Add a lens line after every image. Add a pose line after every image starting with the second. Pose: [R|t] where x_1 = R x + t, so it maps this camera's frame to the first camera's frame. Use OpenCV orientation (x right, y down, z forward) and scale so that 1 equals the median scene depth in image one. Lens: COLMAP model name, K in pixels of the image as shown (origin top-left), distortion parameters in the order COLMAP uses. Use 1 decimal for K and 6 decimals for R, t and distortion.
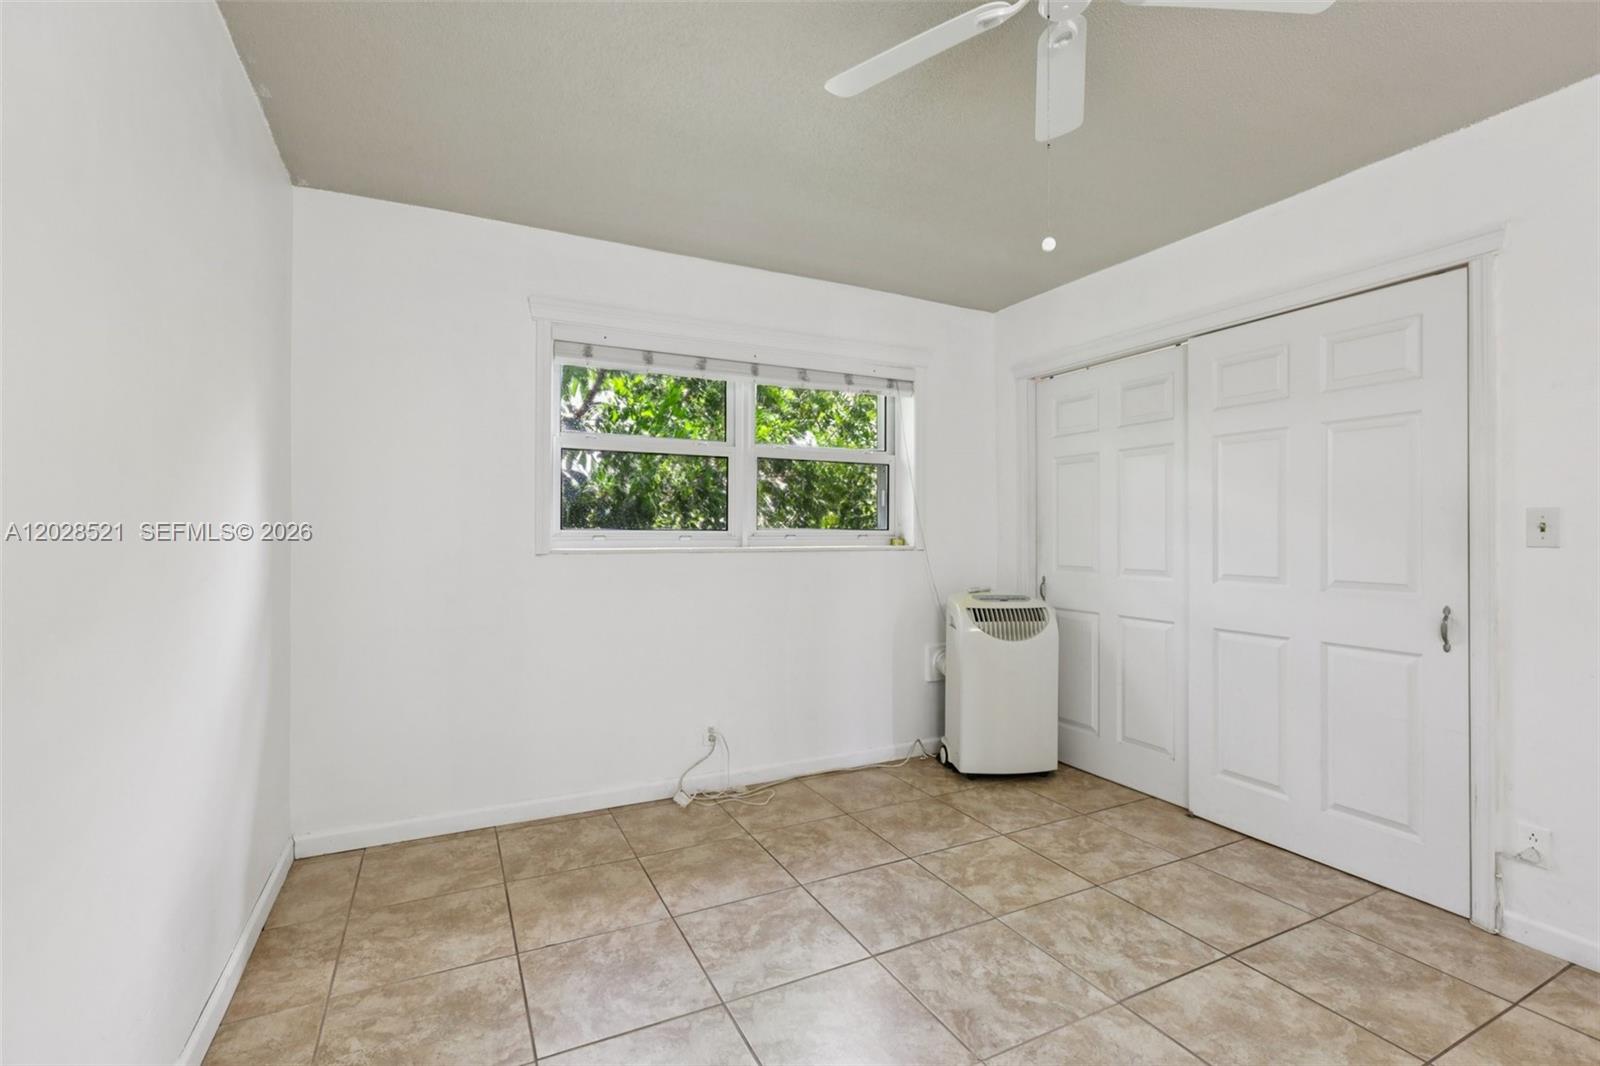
lens RADIAL K [[712.9, 0, 795.9], [0, 712.9, 536.5], [0, 0, 1]] dist [-0.001751, 0.001917]
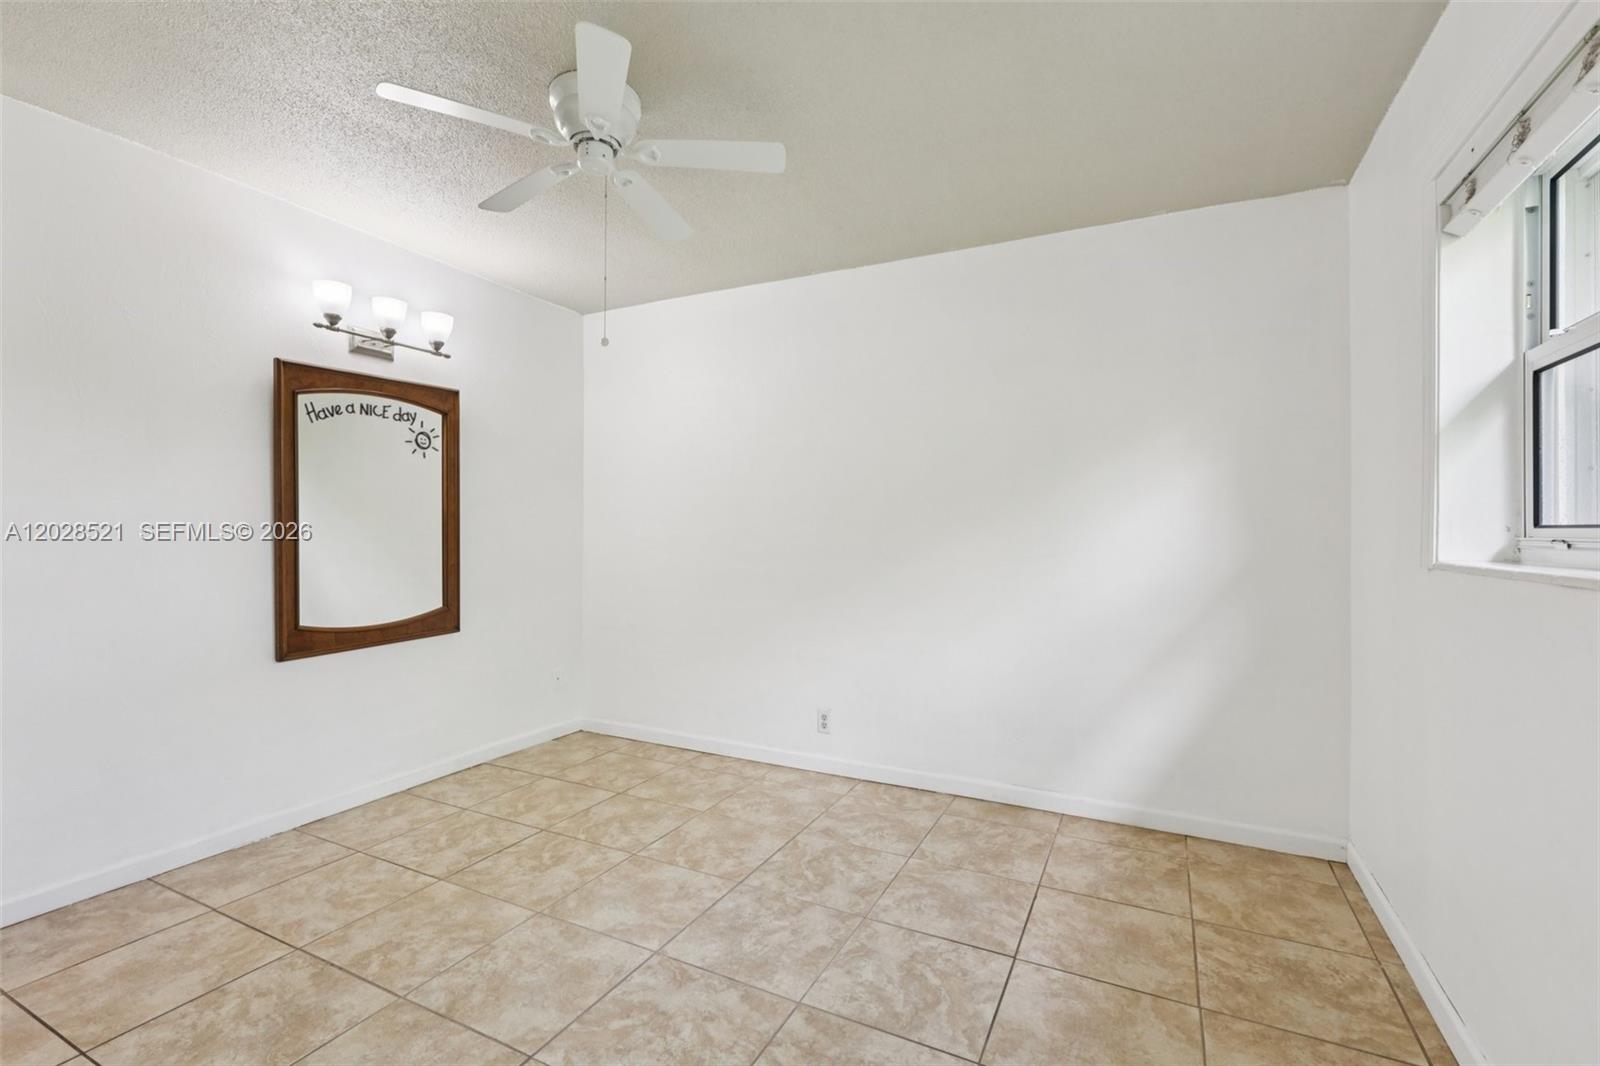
lens RADIAL K [[712.9, 0, 796.8], [0, 712.9, 529.2], [0, 0, 1]] dist [-0.001751, 0.001917]
pose [[-0.801934, -0.007727, -0.597362, 0.531489], [-0.011432, 0.999932, 0.002412, -0.006192], [0.597303, 0.008763, -0.801968, 1.398680]]
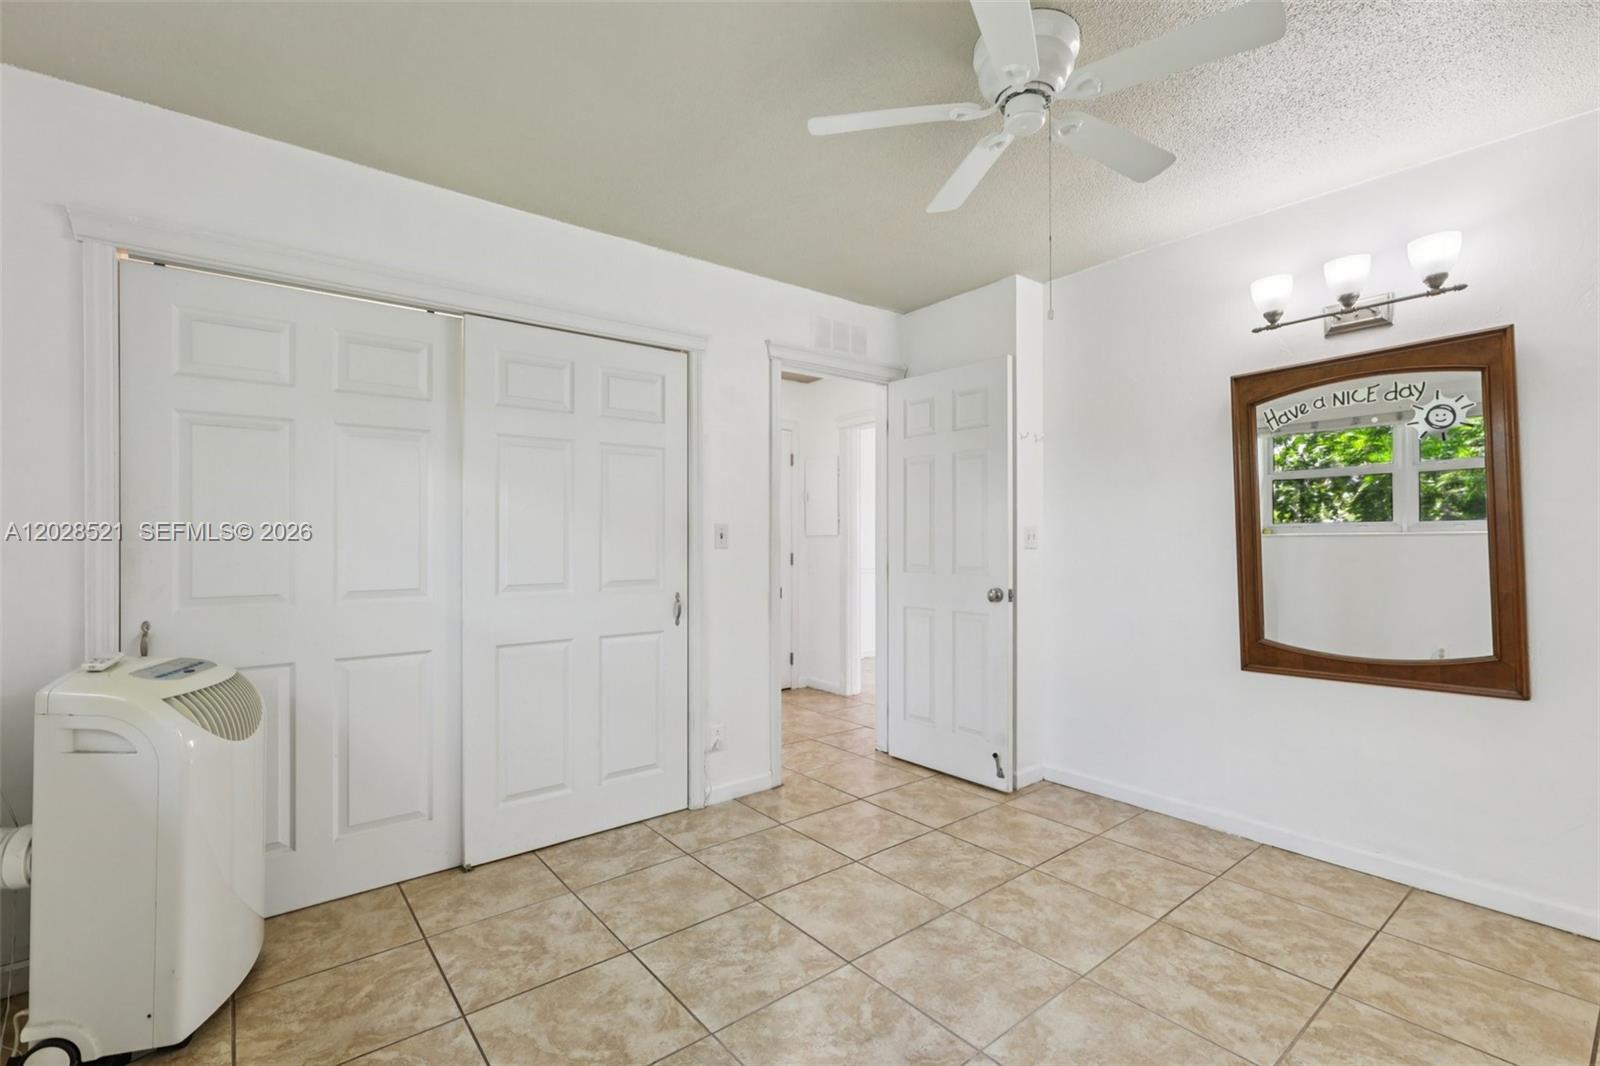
lens RADIAL K [[712.9, 0, 802.3], [0, 712.9, 540.7], [0, 0, 1]] dist [-0.001751, 0.001917]
pose [[-0.214818, -0.002253, 0.976652, -0.450290], [0.008831, 0.999952, 0.004249, -0.005855], [-0.976614, 0.009538, -0.214787, 0.957980]]
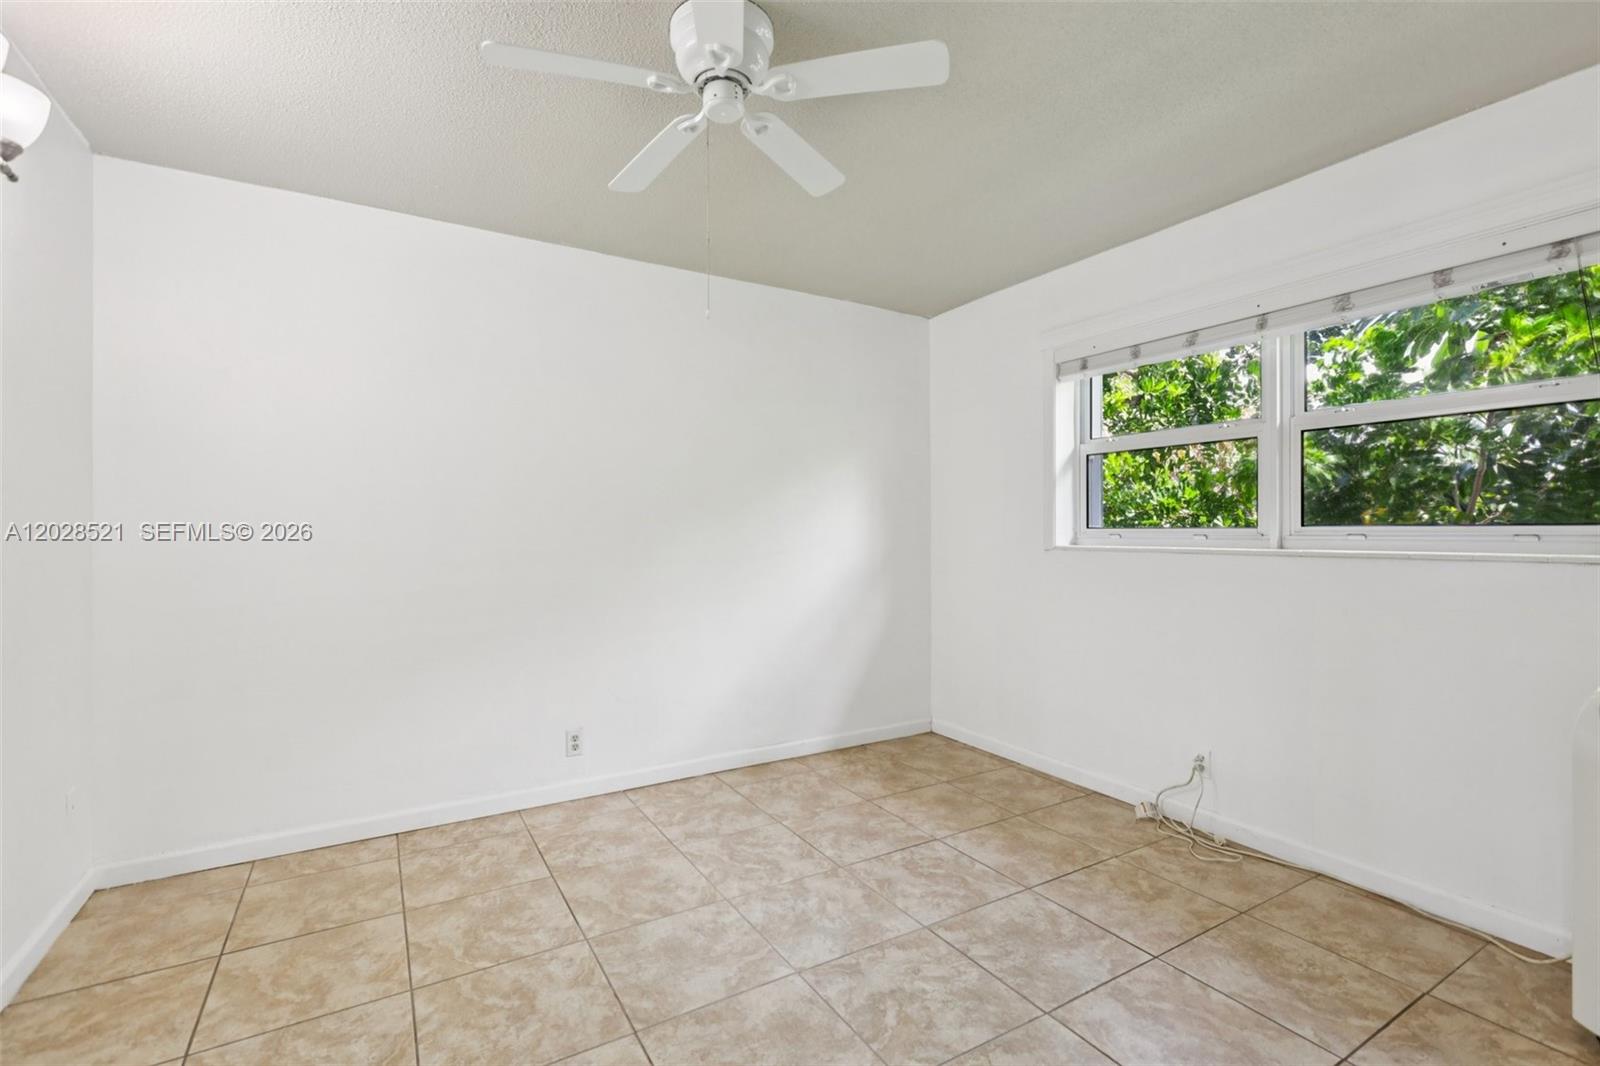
lens RADIAL K [[712.9, 0, 791.8], [0, 712.9, 531.7], [0, 0, 1]] dist [-0.001751, 0.001917]
pose [[0.069762, -0.001446, -0.997563, 0.951200], [-0.004424, 0.999989, -0.001759, -0.001524], [0.997554, 0.004536, 0.069755, 0.590710]]
